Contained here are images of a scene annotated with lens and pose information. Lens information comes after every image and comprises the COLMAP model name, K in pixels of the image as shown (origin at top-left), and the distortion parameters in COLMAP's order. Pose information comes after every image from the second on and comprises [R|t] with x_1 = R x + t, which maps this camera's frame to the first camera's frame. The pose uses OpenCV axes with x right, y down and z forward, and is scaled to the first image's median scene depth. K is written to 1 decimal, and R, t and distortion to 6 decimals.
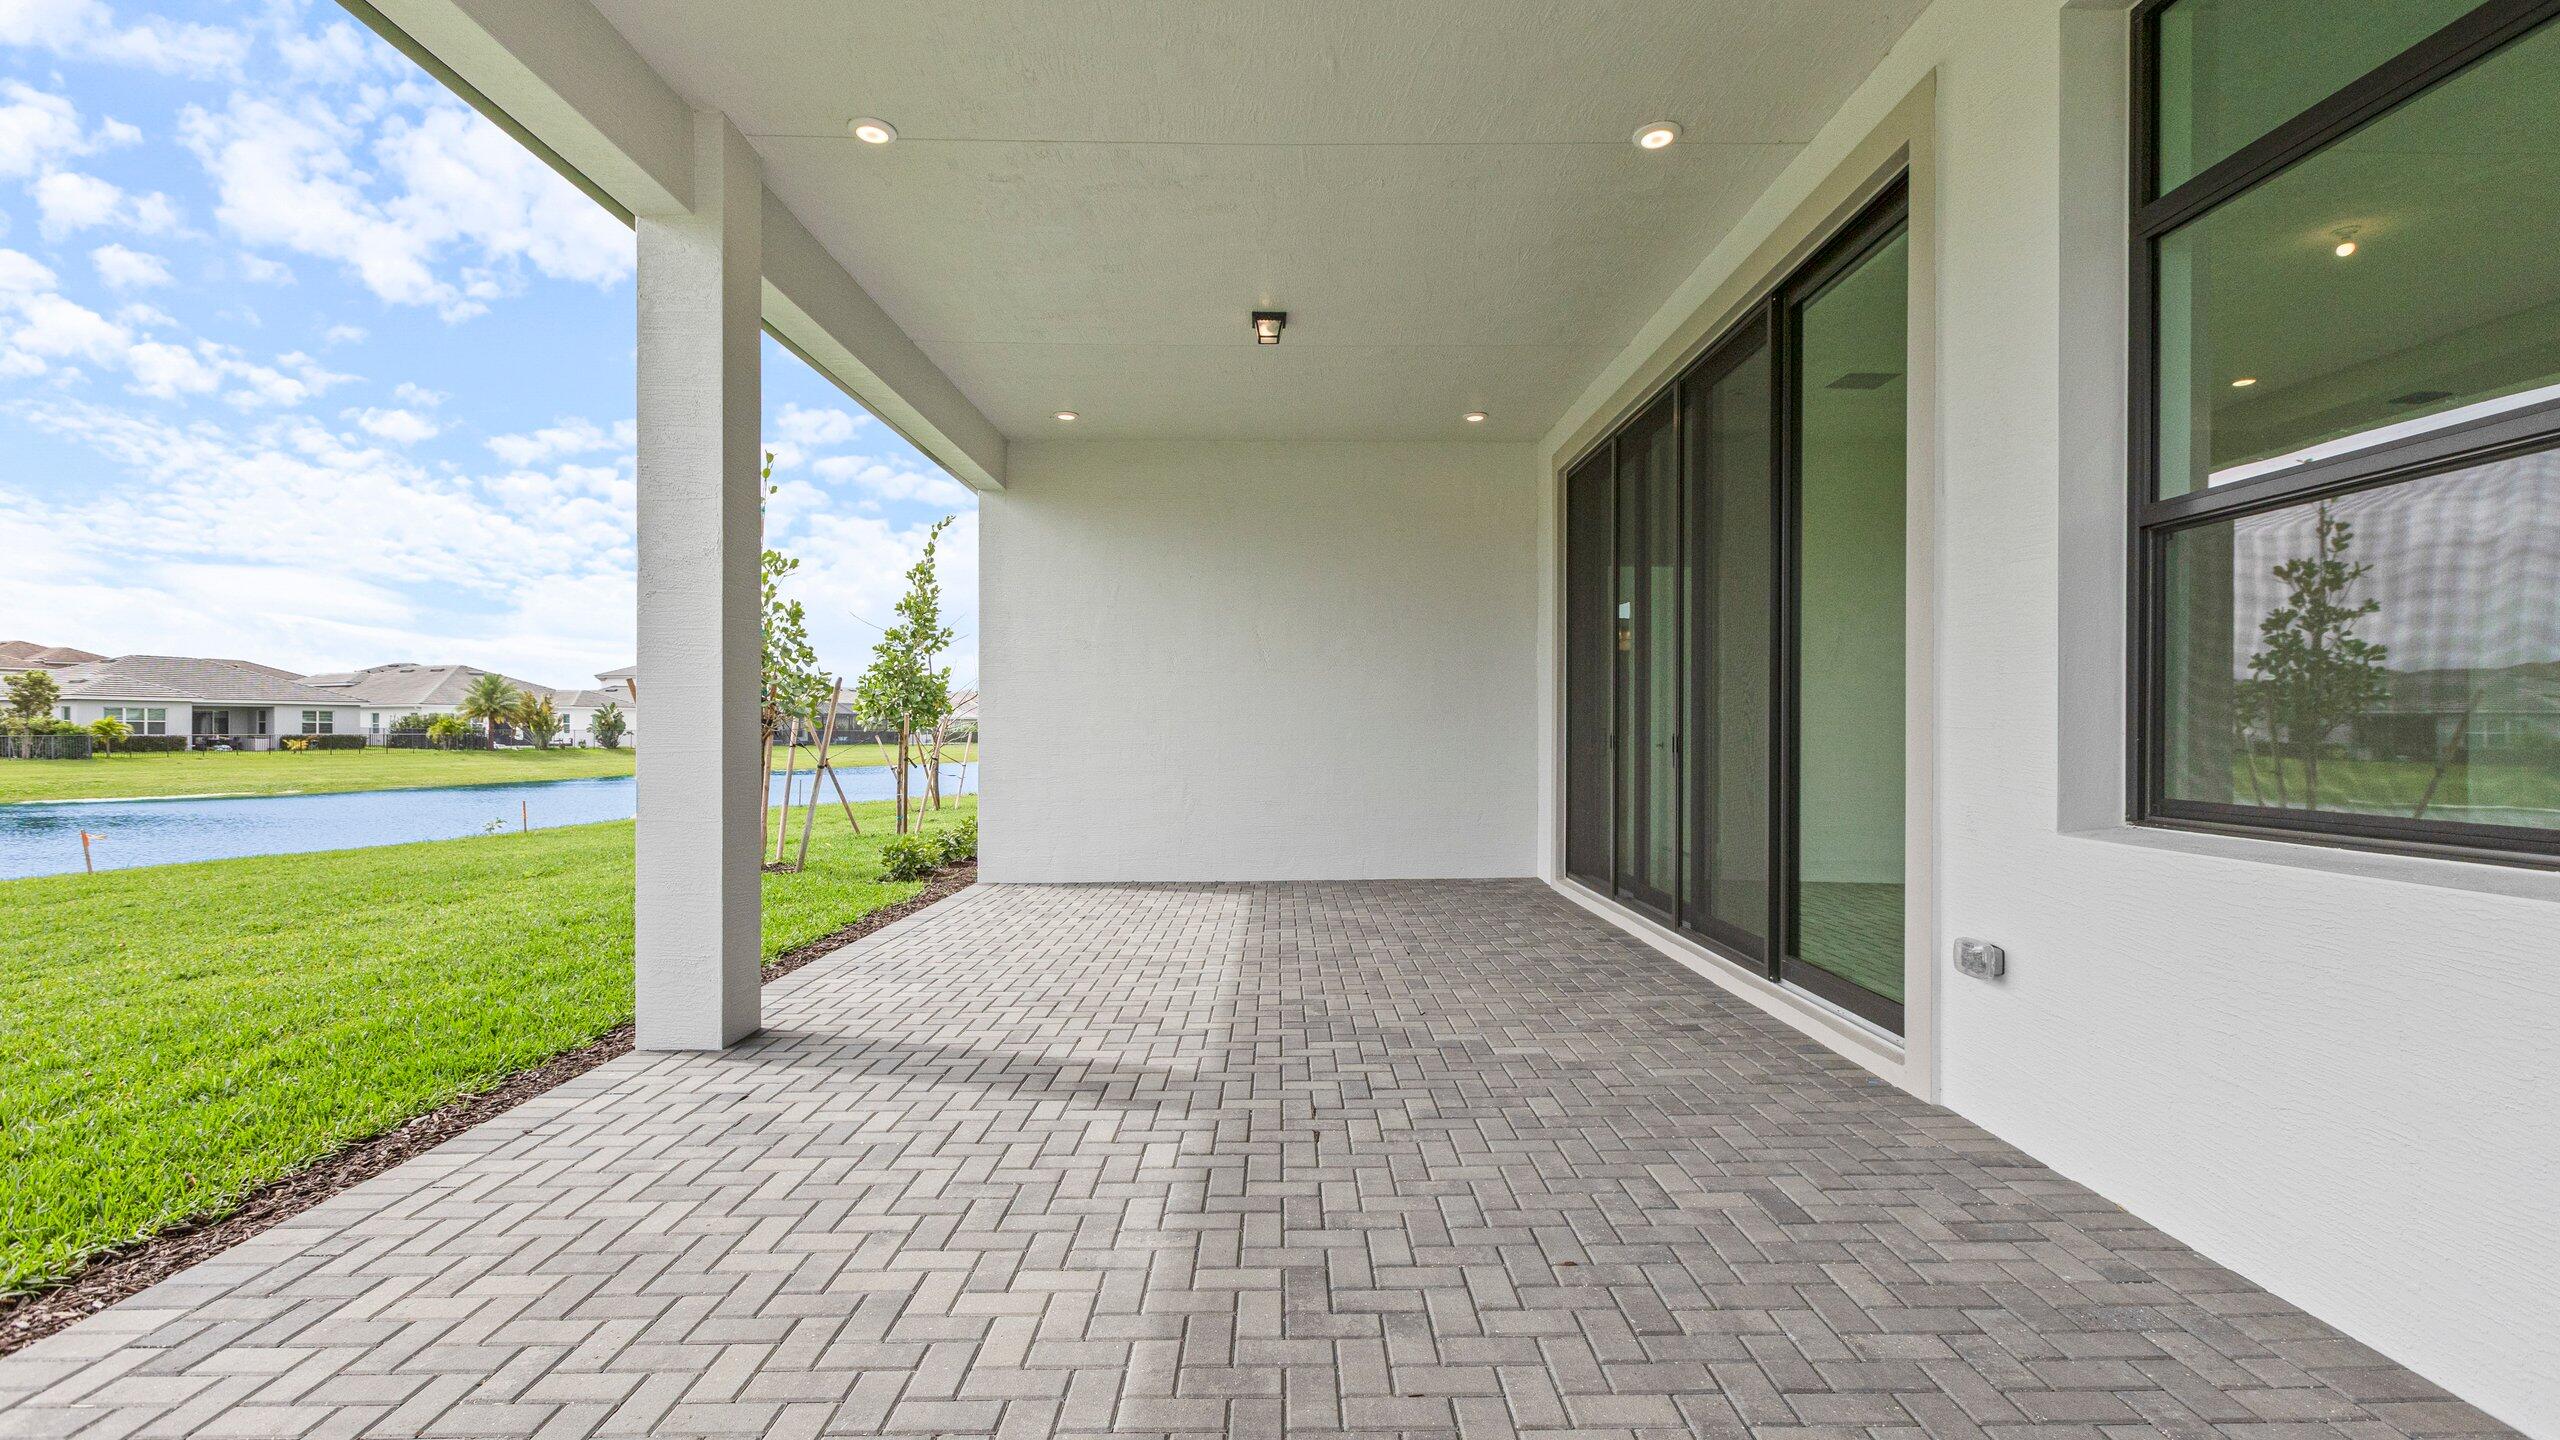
lens RADIAL K [[1145.9, 0, 1273.9], [0, 1145.9, 722.3], [0, 0, 1]] dist [0.001898, -0.000523]
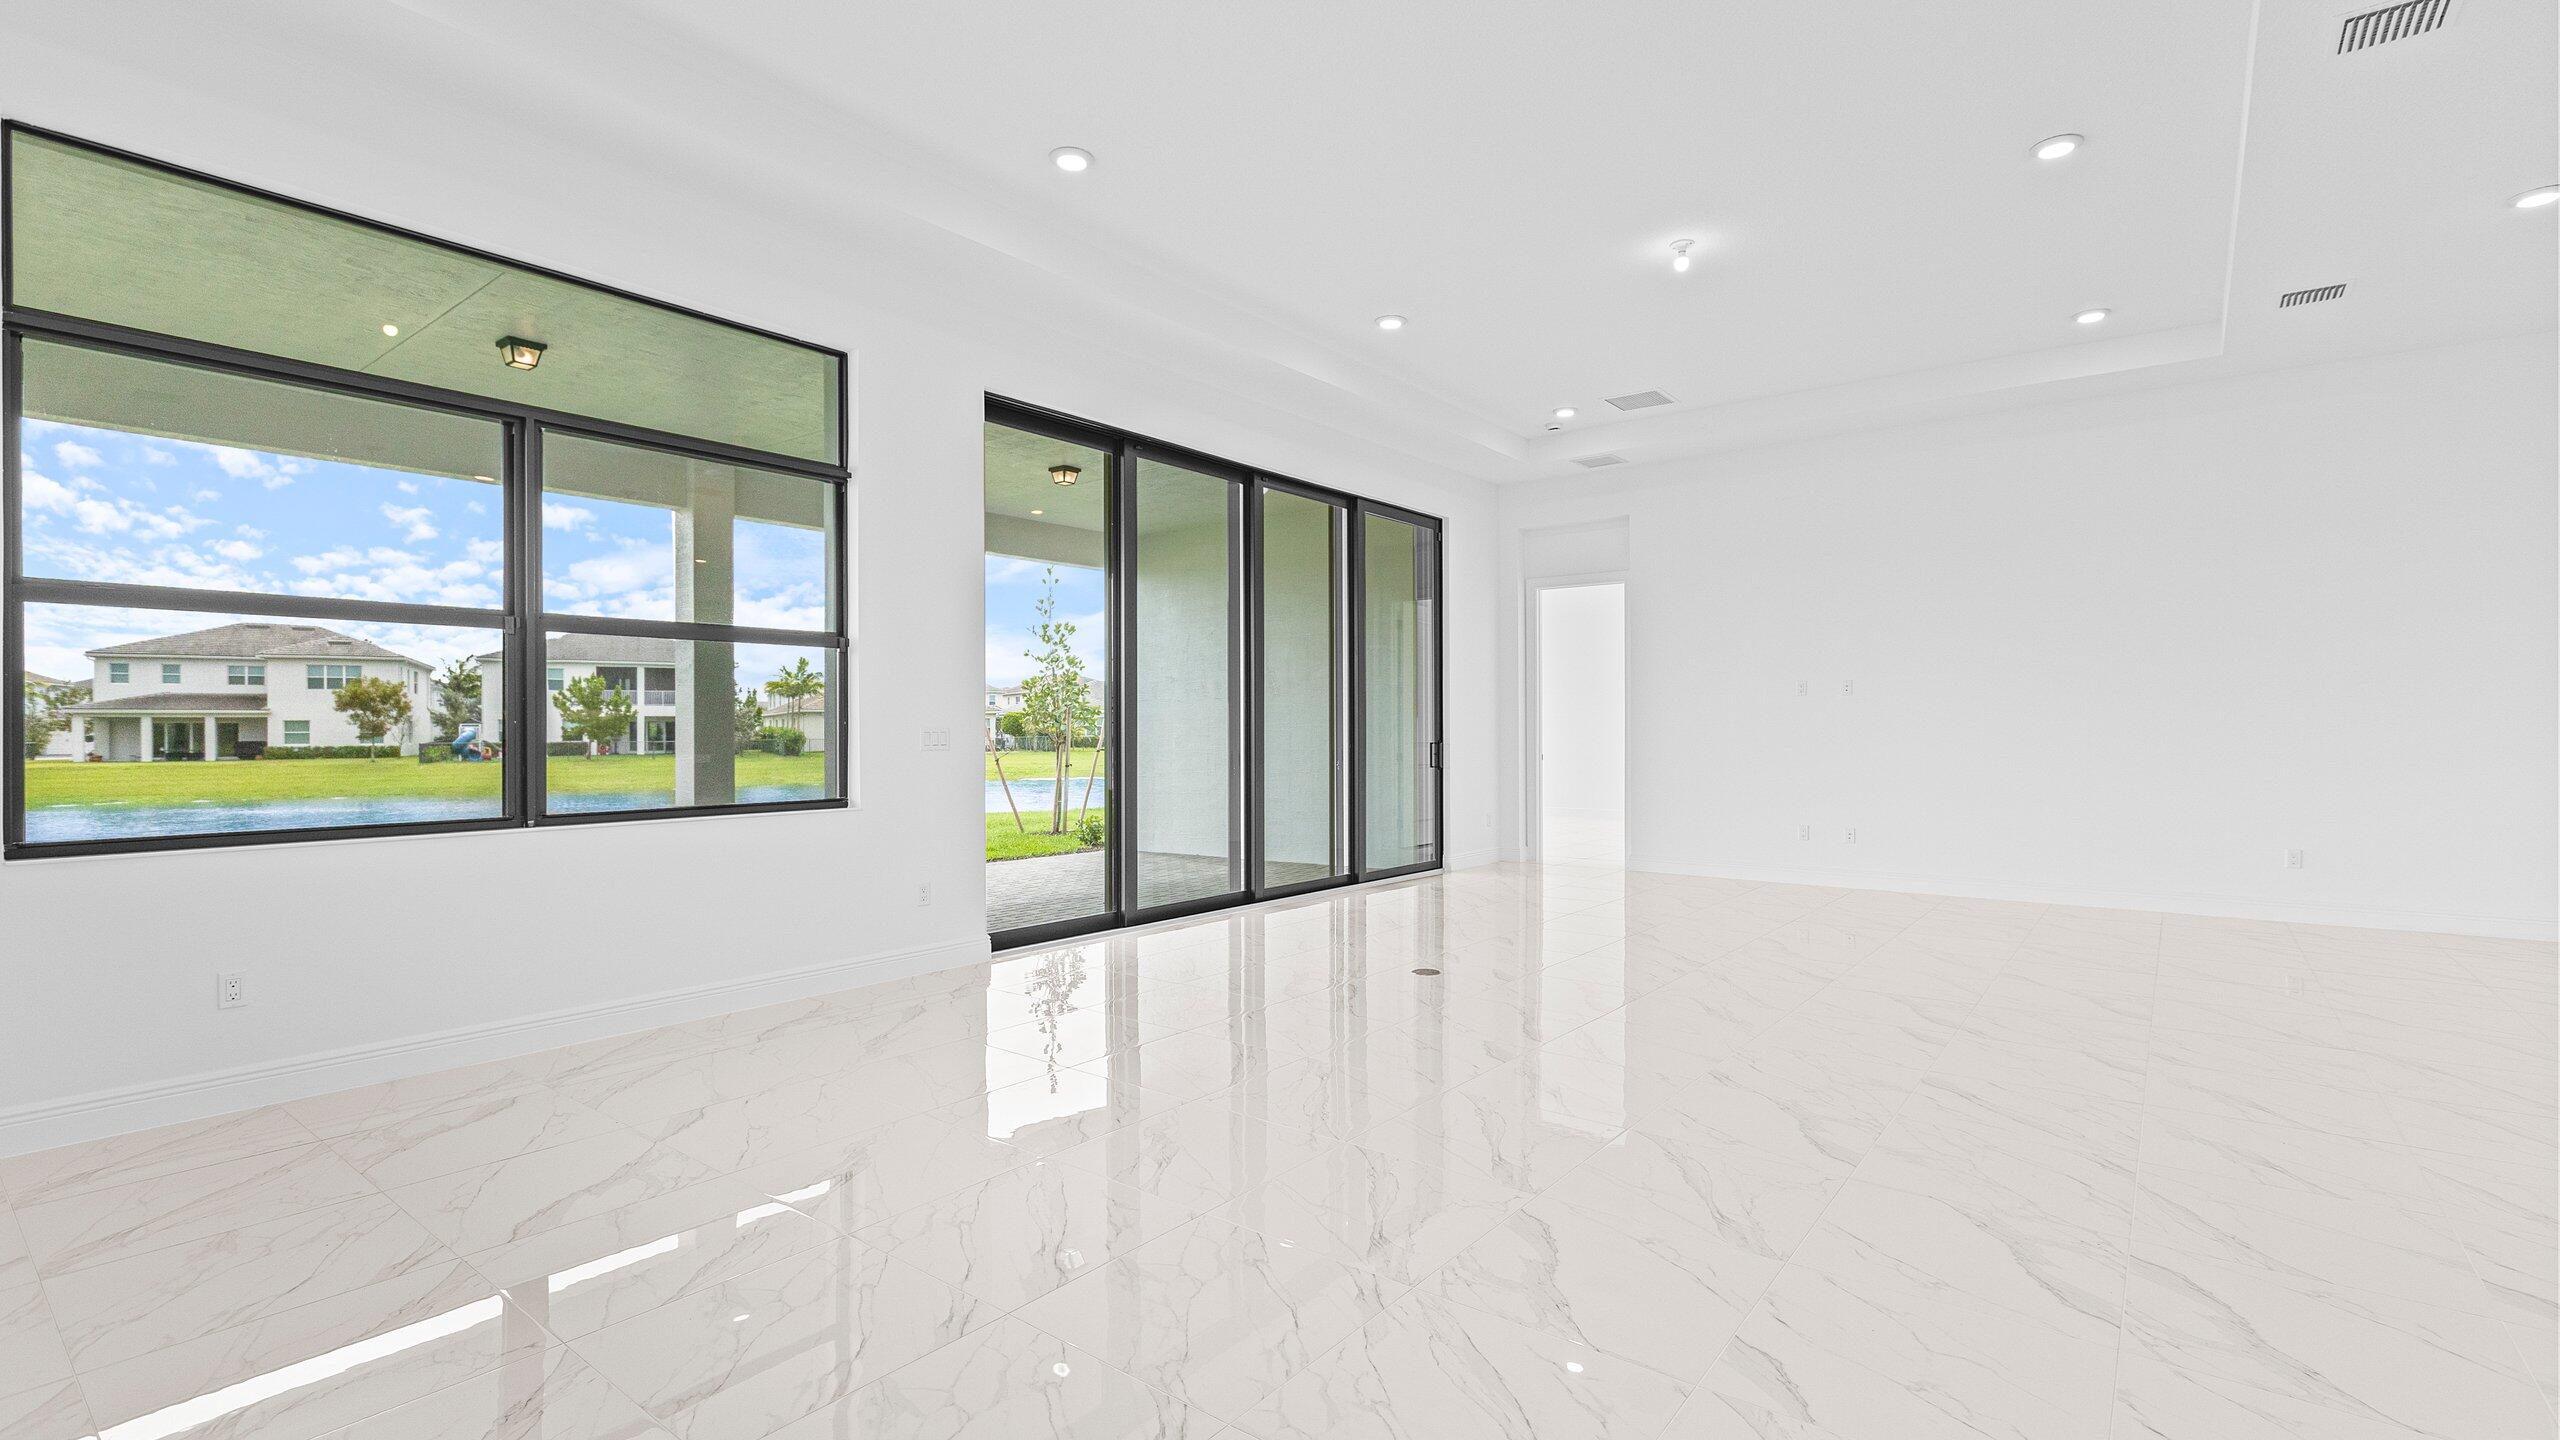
lens RADIAL K [[1145.9, 0, 1273.9], [0, 1145.9, 722.3], [0, 0, 1]] dist [0.001898, -0.000523]
pose [[0.780454, -0.007543, -0.625168, 1.615255], [0.008169, 0.999965, -0.001867, -0.029984], [0.625160, -0.003650, 0.780488, 0.024694]]
